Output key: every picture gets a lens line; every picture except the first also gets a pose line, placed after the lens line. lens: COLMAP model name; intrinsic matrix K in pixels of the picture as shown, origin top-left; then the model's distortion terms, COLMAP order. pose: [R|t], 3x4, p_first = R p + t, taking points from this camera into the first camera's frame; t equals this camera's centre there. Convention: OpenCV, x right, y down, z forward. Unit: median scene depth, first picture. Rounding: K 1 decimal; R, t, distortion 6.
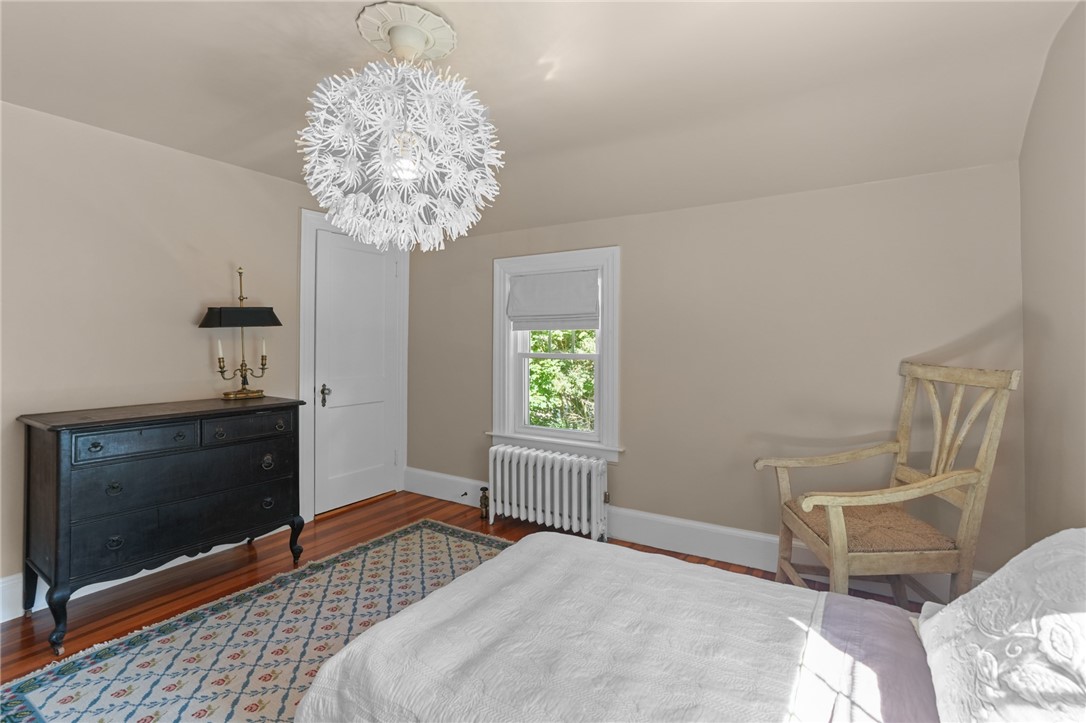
lens RADIAL K [[503.5, 0, 546.1], [0, 503.5, 366.7], [0, 0, 1]] dist [-0.034014, 0.022646]
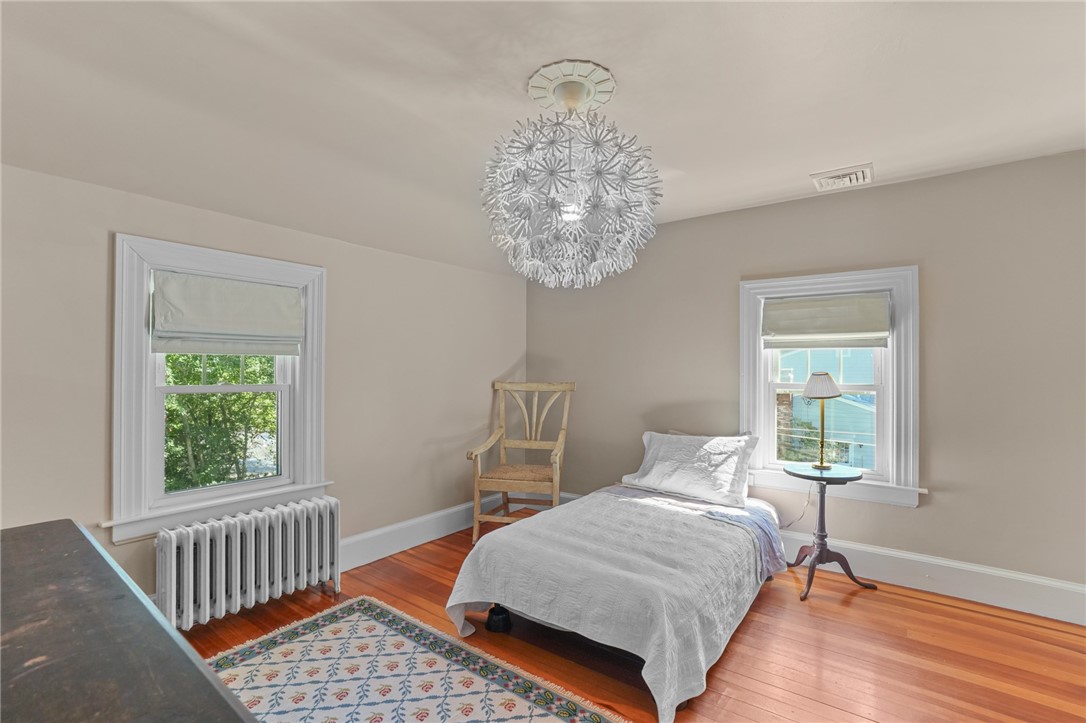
lens RADIAL K [[503.5, 0, 546.1], [0, 503.5, 366.7], [0, 0, 1]] dist [-0.034014, 0.022646]
pose [[0.097440, 0.007600, 0.995212, -0.976177], [0.043536, 0.998981, -0.011891, -0.029829], [-0.994289, 0.044486, 0.097010, 0.629211]]
